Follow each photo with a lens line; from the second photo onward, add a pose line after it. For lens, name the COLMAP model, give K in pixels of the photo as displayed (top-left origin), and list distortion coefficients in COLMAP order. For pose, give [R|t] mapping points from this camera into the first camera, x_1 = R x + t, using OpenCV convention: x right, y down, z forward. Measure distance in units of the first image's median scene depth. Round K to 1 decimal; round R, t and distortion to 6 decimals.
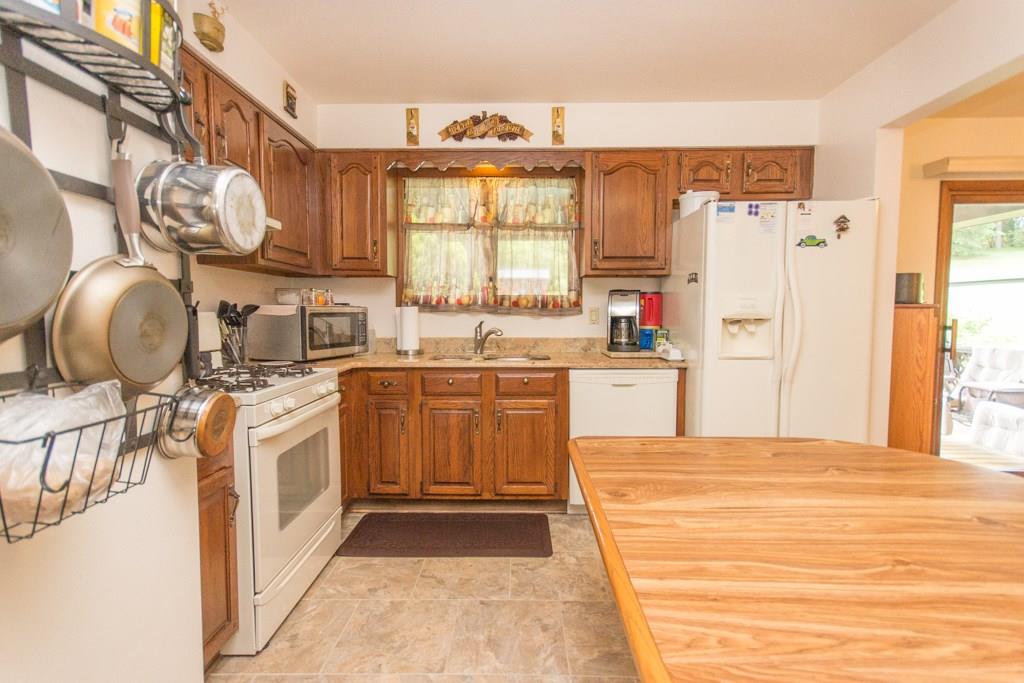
lens RADIAL K [[482.5, 0, 513.3], [0, 482.5, 343.9], [0, 0, 1]] dist [0.019428, 0.001449]
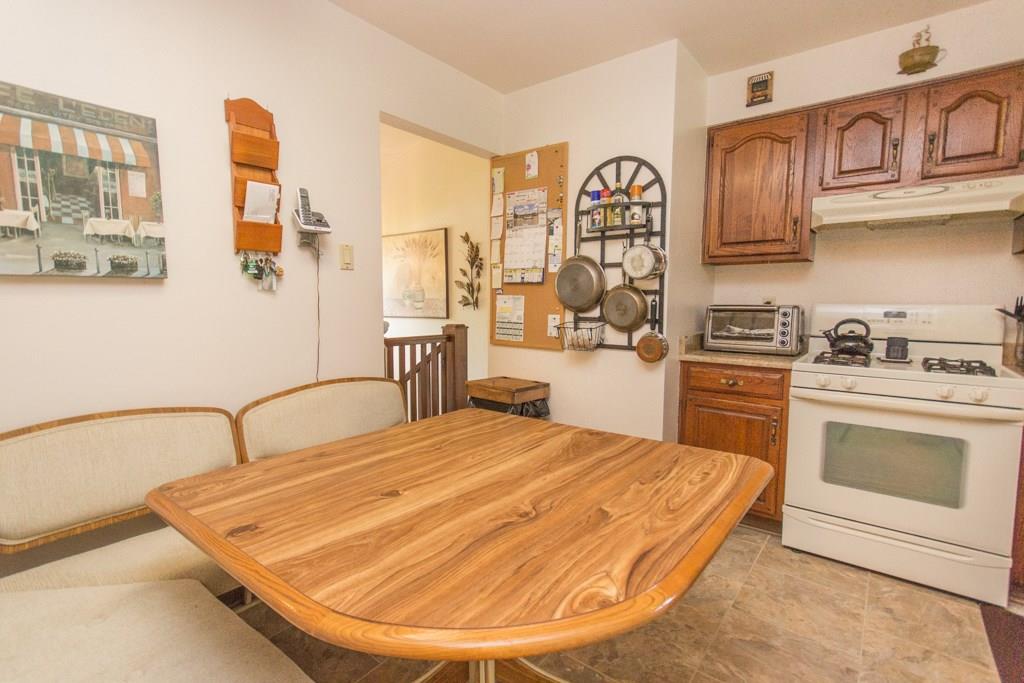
lens RADIAL K [[482.5, 0, 512.0], [0, 482.5, 343.3], [0, 0, 1]] dist [0.019428, 0.001449]
pose [[-0.604669, 0.069828, -0.793410, 1.586210], [-0.059620, 0.989387, 0.132513, -0.131556], [0.794243, 0.127429, -0.594088, 1.757663]]
